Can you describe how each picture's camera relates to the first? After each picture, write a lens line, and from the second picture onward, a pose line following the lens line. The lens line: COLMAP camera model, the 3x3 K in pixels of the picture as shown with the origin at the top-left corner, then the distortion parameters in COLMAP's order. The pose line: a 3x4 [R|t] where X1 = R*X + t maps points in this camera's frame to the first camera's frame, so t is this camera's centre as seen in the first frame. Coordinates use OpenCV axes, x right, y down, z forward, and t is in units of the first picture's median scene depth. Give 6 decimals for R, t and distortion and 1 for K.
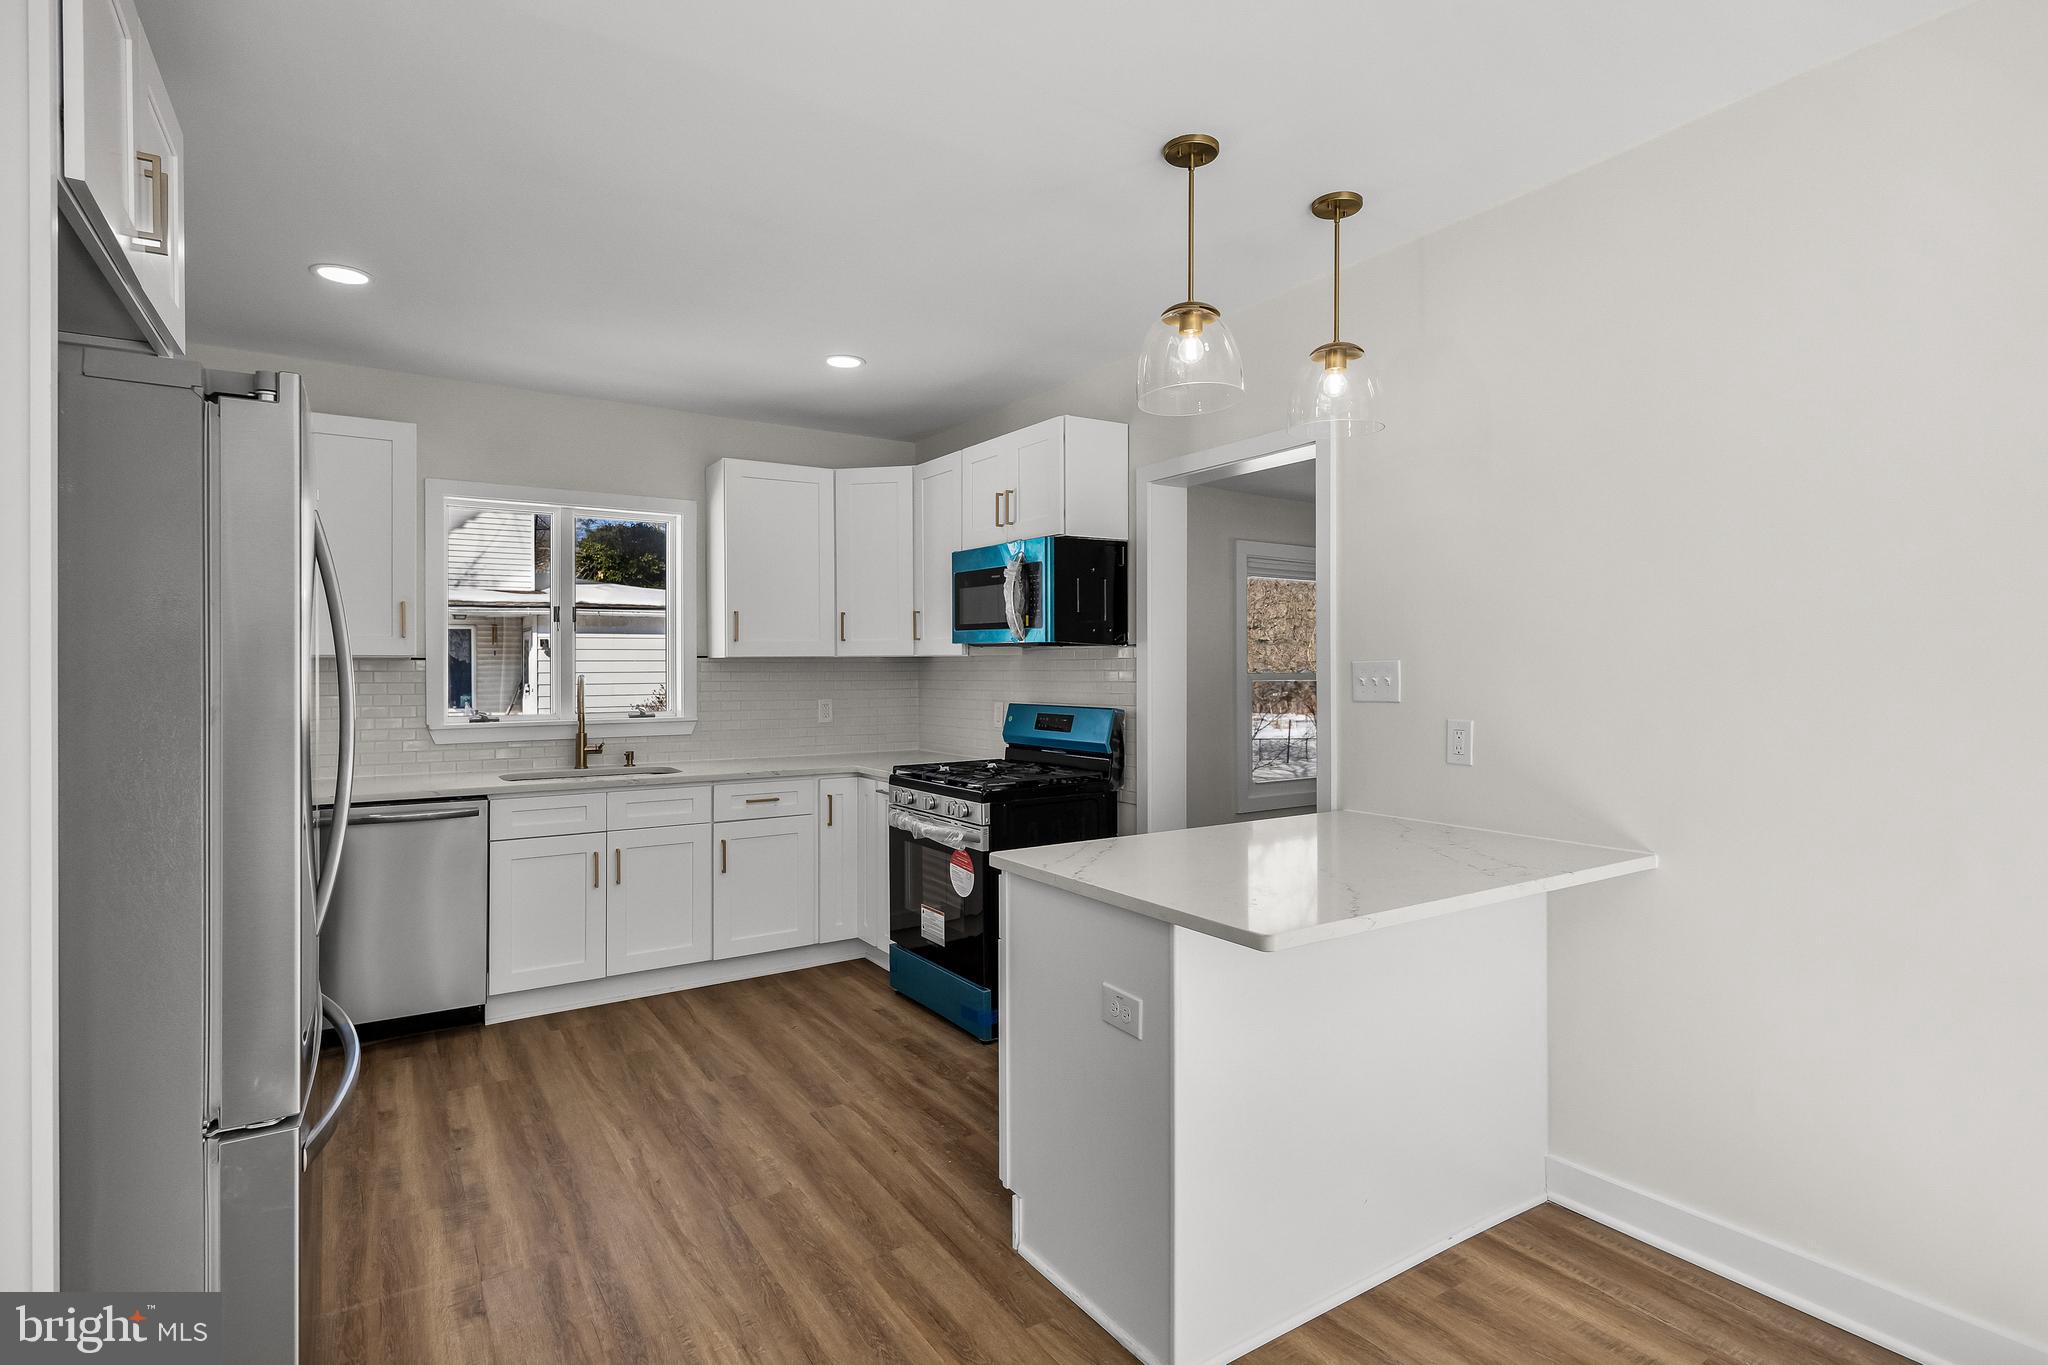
lens RADIAL K [[1022.4, 0, 1046.7], [0, 1022.4, 662.2], [0, 0, 1]] dist [-0.001839, 0.003105]
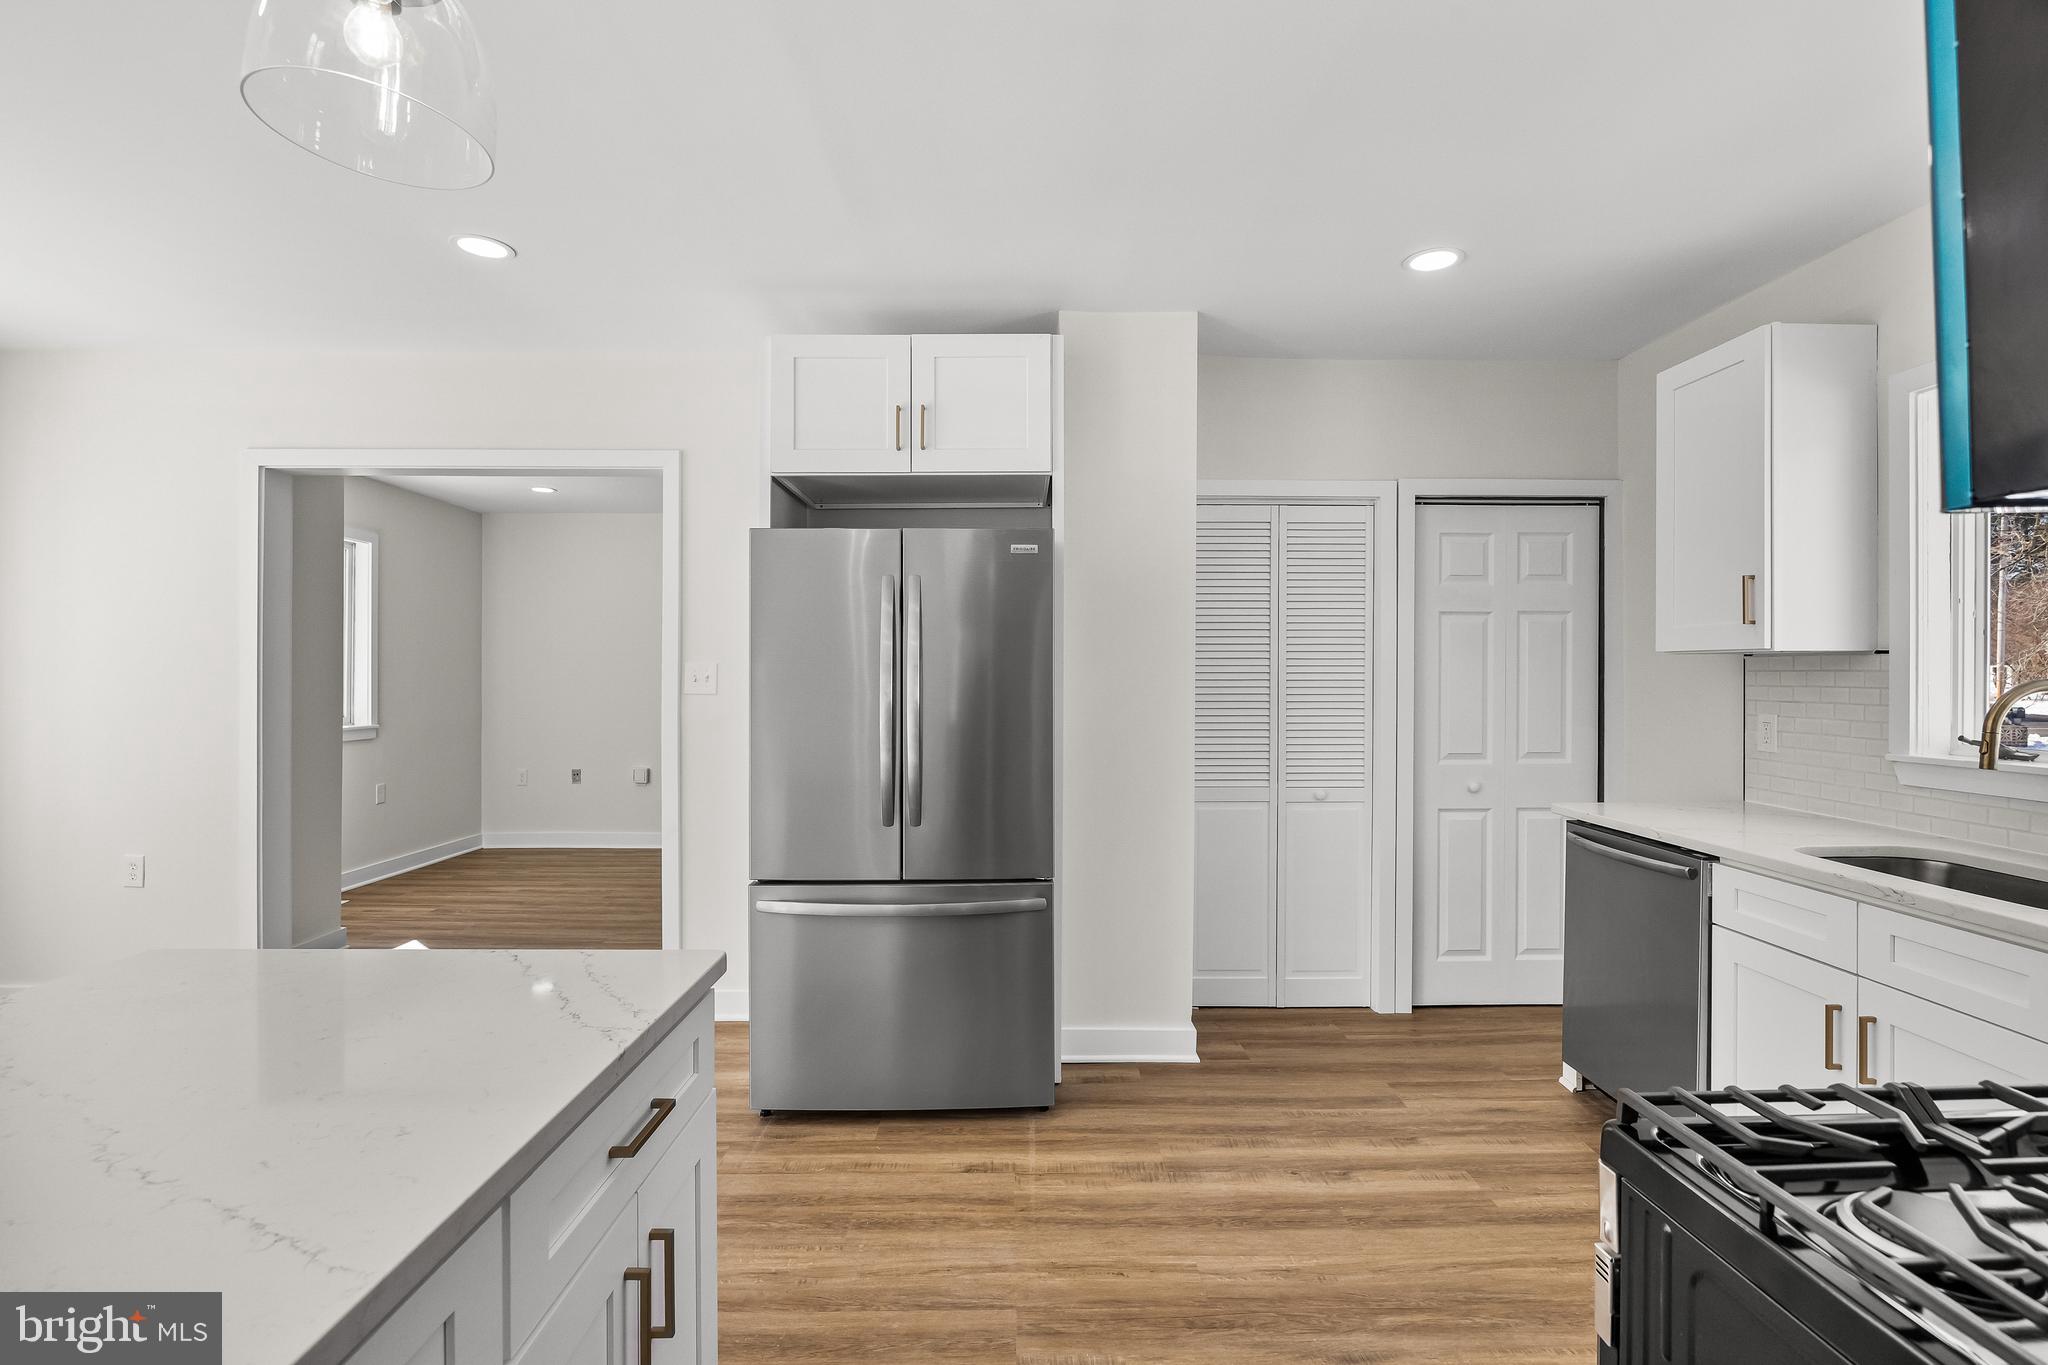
lens RADIAL K [[955.7, 0, 1041.4], [0, 955.7, 675.4], [0, 0, 1]] dist [-0.009904, 0.000350]
pose [[-0.551572, 0.002174, -0.834124, 0.213726], [0.008063, 0.999964, -0.002726, 0.009374], [0.834088, -0.008229, -0.551570, 0.945778]]
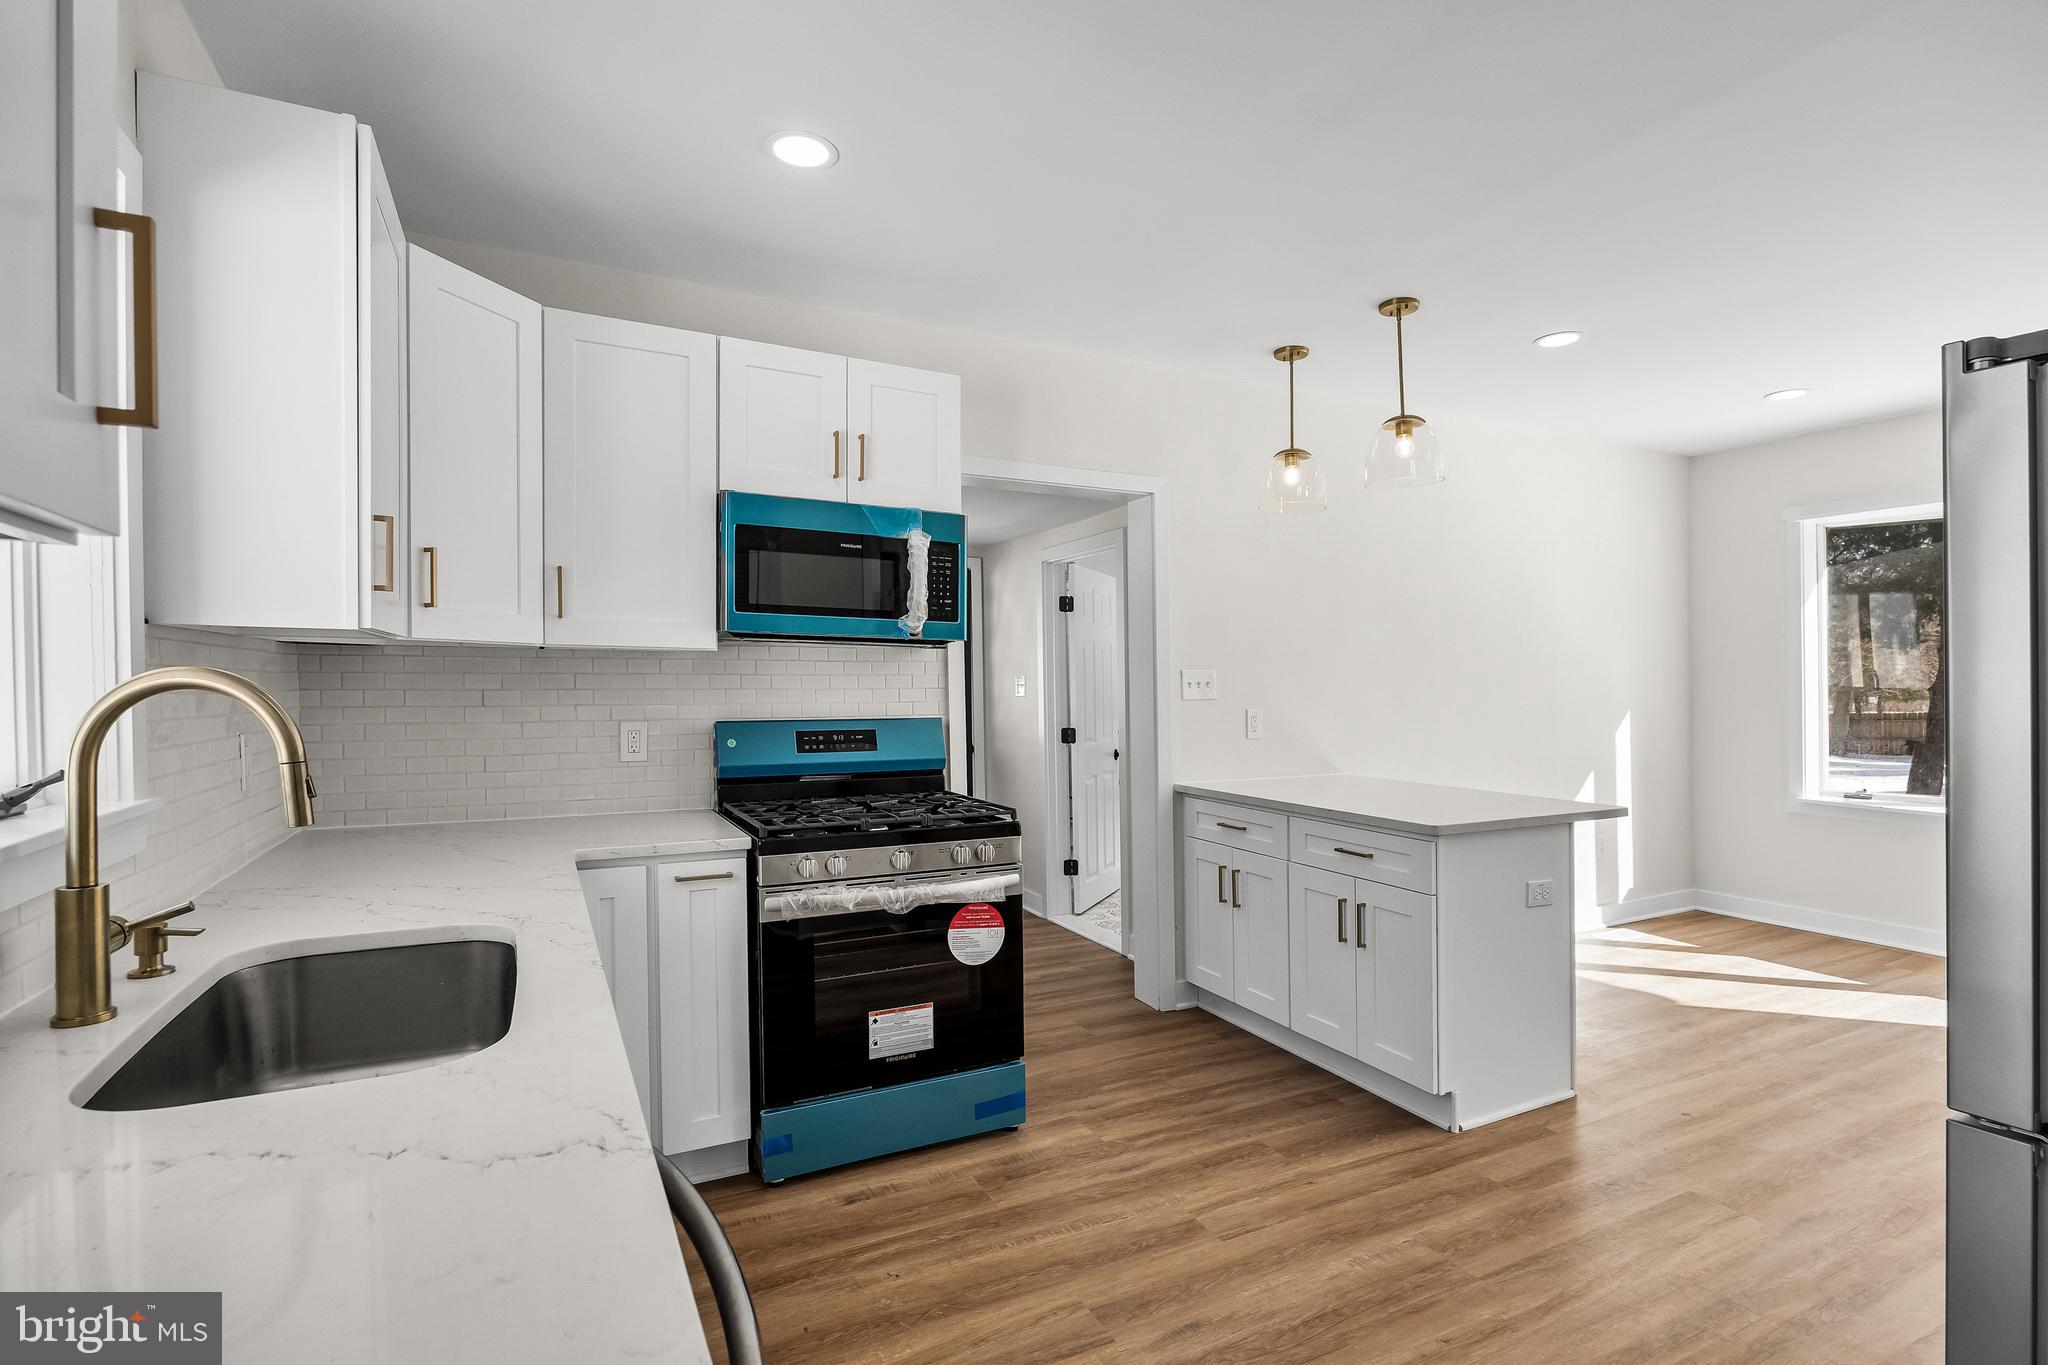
lens RADIAL K [[955.7, 0, 1041.4], [0, 955.7, 666.9], [0, 0, 1]] dist [-0.009904, 0.000350]
pose [[0.122481, 0.020244, 0.992264, -0.767484], [-0.006246, 0.999788, -0.019627, 0.017331], [-0.992451, -0.003794, 0.122582, 0.828774]]
